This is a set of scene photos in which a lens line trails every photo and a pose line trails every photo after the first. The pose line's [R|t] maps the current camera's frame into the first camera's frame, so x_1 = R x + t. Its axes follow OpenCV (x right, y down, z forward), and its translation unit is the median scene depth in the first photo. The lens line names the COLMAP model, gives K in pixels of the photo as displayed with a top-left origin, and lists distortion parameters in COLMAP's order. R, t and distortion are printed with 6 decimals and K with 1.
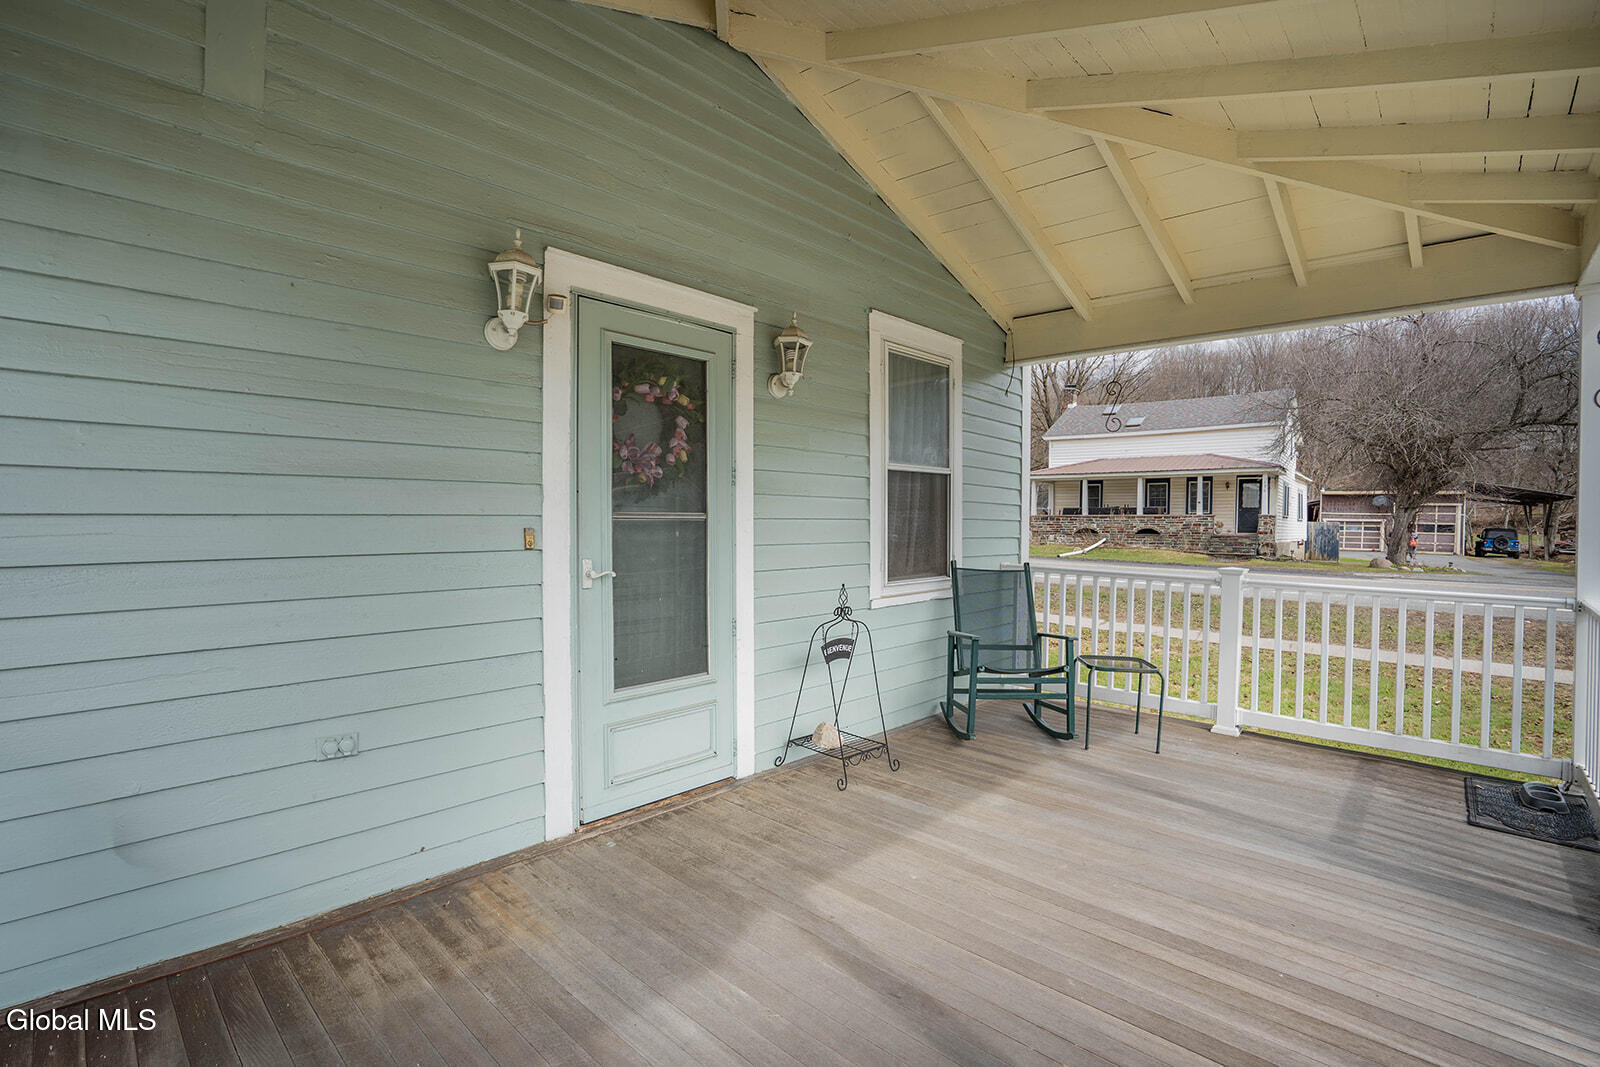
lens RADIAL K [[736.1, 0, 788.6], [0, 736.1, 528.2], [0, 0, 1]] dist [-0.025632, 0.003383]
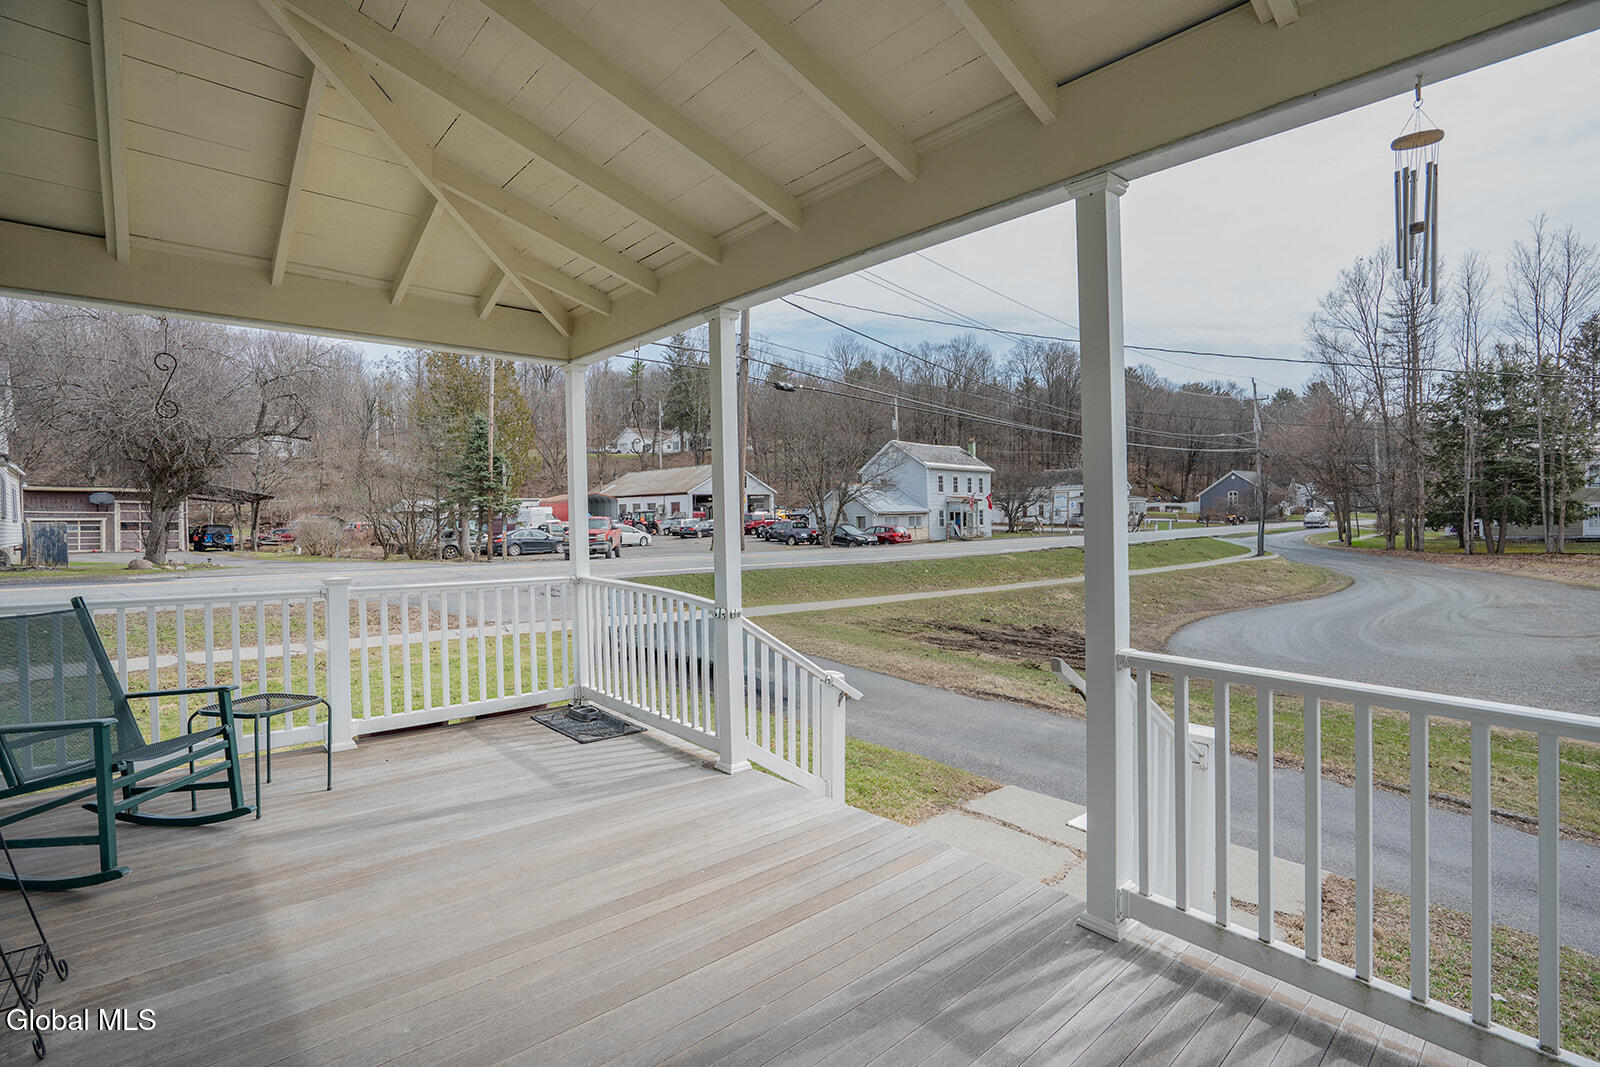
lens RADIAL K [[736.1, 0, 788.3], [0, 736.1, 530.6], [0, 0, 1]] dist [-0.025632, 0.003383]
pose [[0.110423, -0.028103, 0.993487, -0.310677], [0.021383, 0.999436, 0.025895, -0.021886], [-0.993655, 0.018384, 0.110962, 0.333031]]
